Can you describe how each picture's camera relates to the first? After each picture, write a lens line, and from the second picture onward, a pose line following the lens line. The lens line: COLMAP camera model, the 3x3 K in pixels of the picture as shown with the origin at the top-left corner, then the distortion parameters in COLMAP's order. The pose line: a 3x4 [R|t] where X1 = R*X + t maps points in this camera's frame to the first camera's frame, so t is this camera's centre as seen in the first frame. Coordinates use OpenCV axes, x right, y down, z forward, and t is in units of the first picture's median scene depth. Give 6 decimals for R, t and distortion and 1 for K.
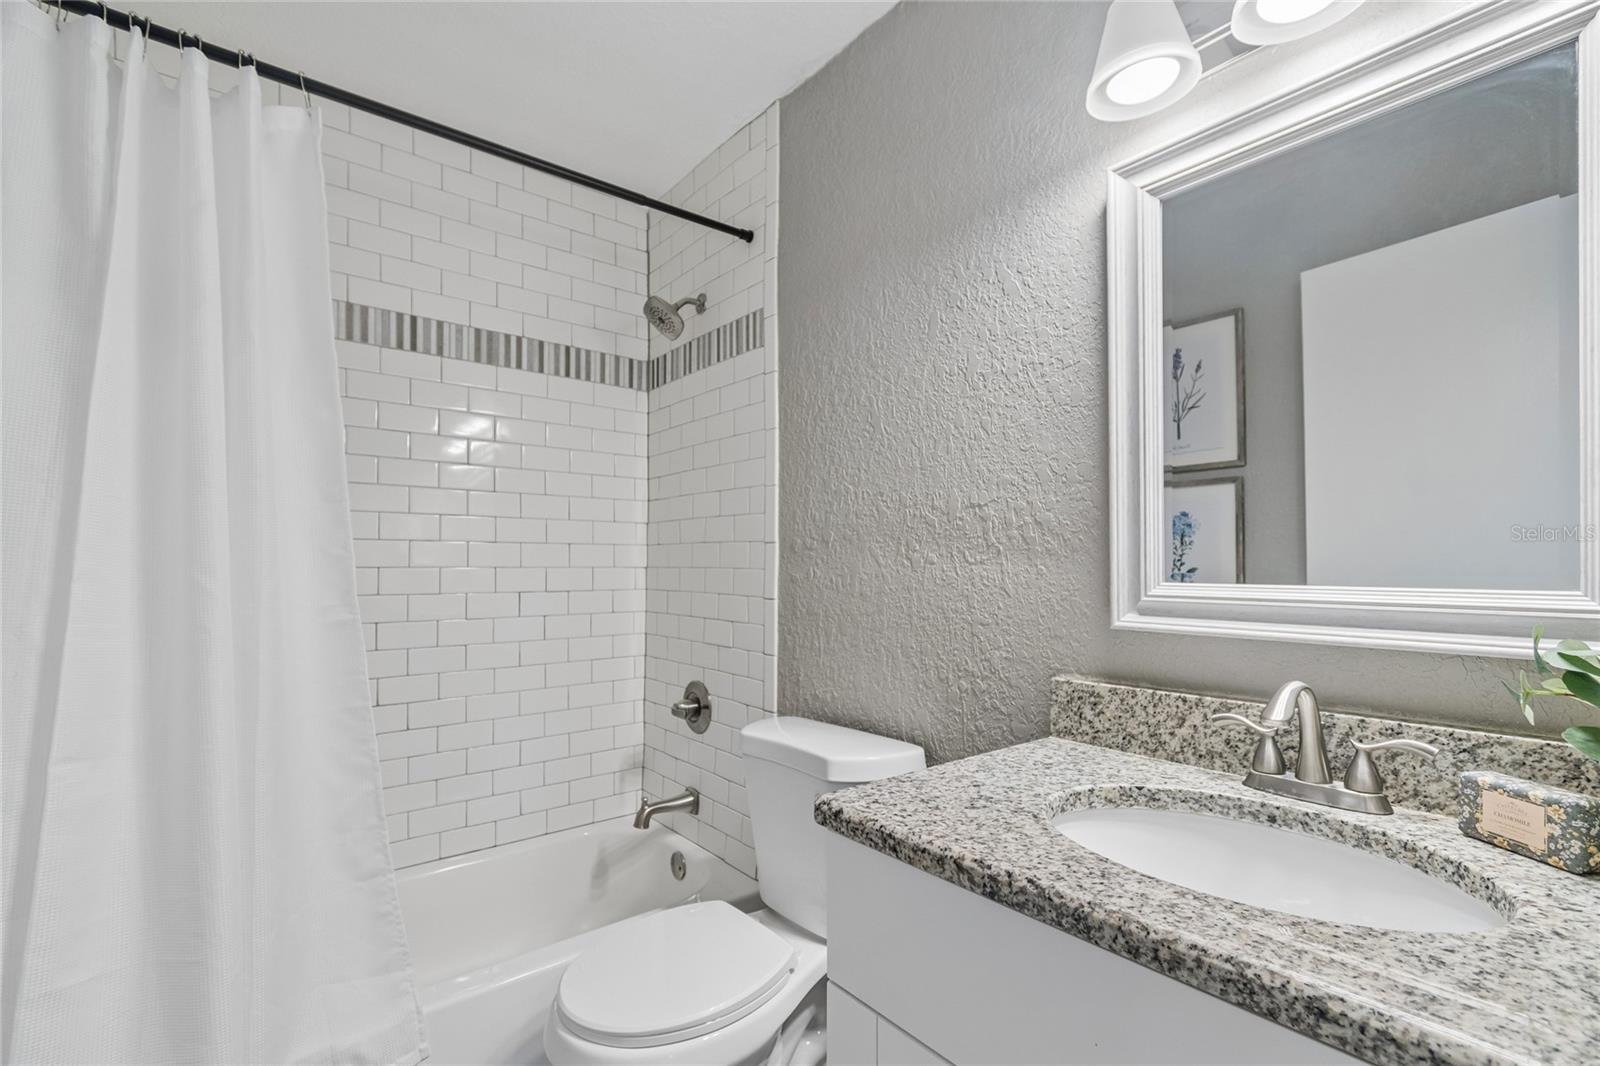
lens RADIAL K [[711.6, 0, 801.3], [0, 711.6, 564.0], [0, 0, 1]] dist [0.003326, 0.000451]
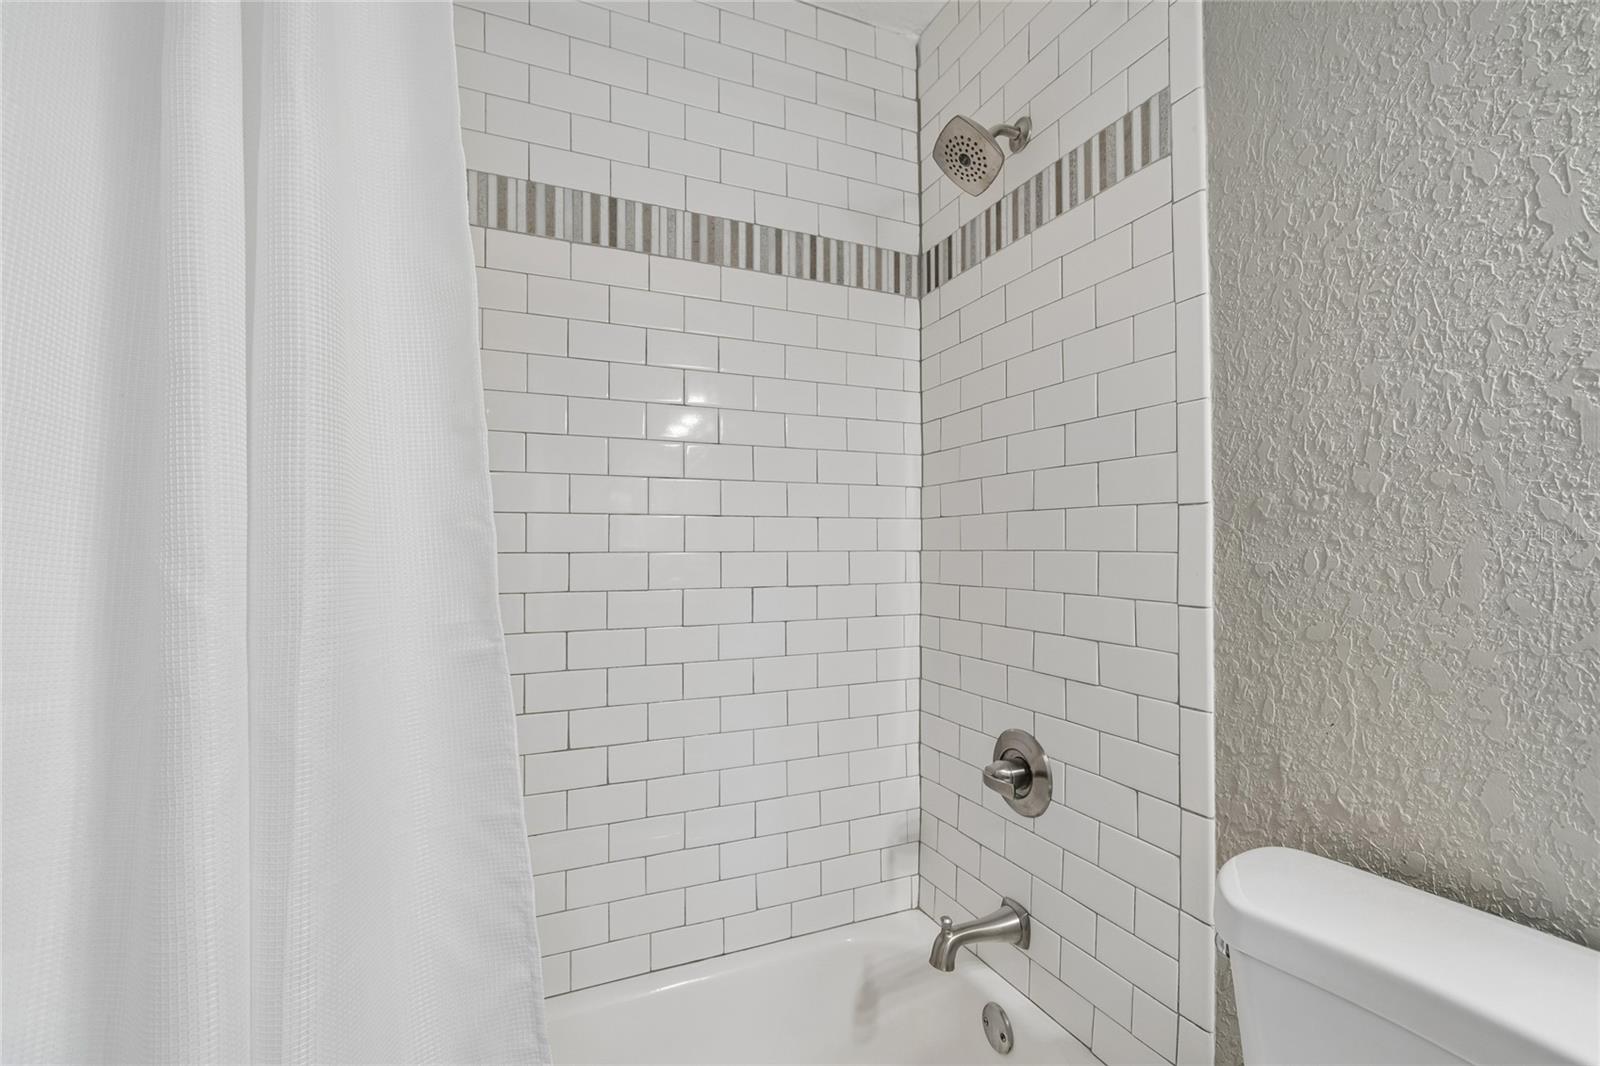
lens RADIAL K [[711.6, 0, 800.6], [0, 711.6, 538.8], [0, 0, 1]] dist [0.003326, 0.000451]
pose [[0.964478, -0.010724, -0.263945, -0.168963], [0.007402, 0.999880, -0.013575, 0.001869], [0.264059, 0.011139, 0.964442, 0.345901]]
